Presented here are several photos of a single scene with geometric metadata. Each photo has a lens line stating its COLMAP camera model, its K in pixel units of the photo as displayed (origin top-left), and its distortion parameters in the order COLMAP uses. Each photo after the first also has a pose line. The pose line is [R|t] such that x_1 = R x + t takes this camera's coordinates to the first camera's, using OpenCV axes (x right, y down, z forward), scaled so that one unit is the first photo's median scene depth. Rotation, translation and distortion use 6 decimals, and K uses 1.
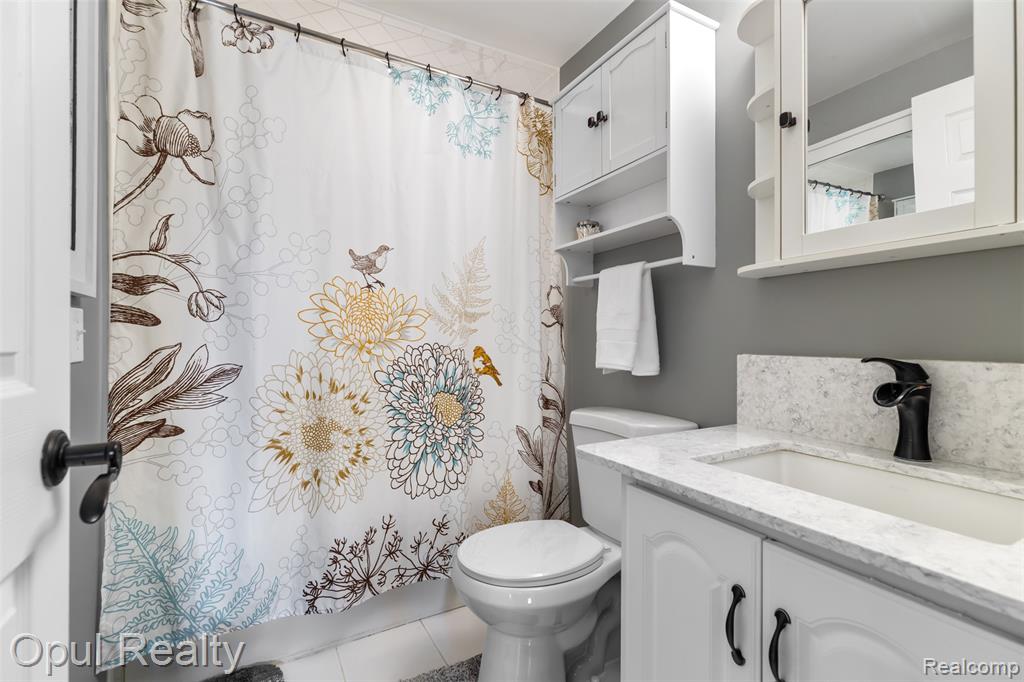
lens RADIAL K [[460.7, 0, 512.3], [0, 460.7, 338.9], [0, 0, 1]] dist [0.003749, 0.000068]
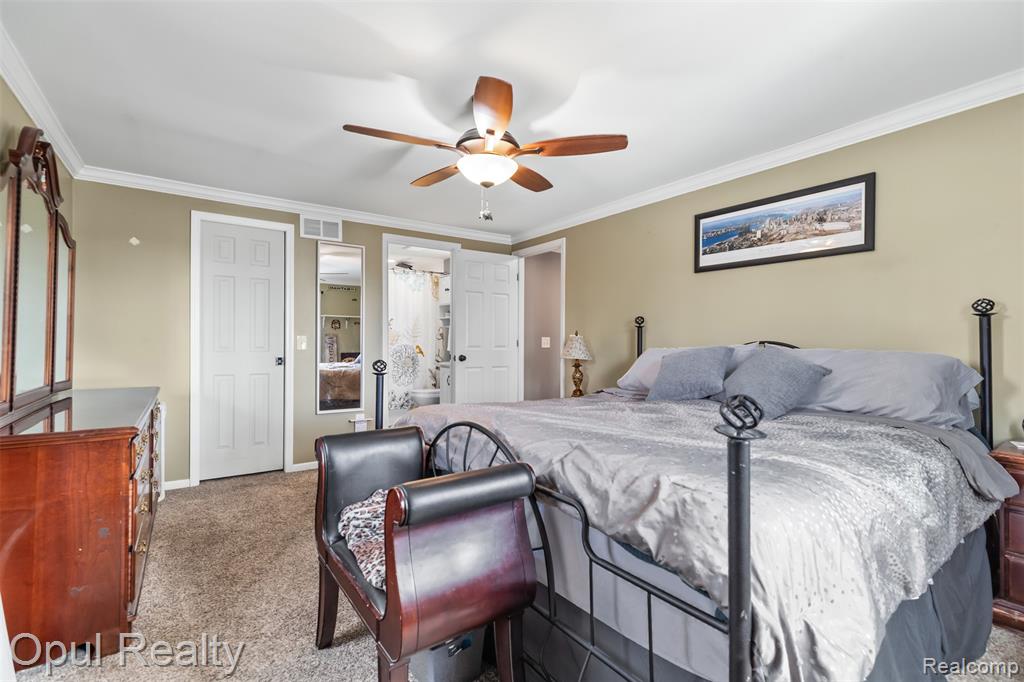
lens RADIAL K [[460.7, 0, 512.3], [0, 460.7, 338.9], [0, 0, 1]] dist [0.003749, 0.000068]
pose [[0.993205, 0.003735, 0.116318, 0.233601], [-0.003821, 0.999993, 0.000512, -0.037015], [-0.116315, -0.000953, 0.993212, -2.547168]]
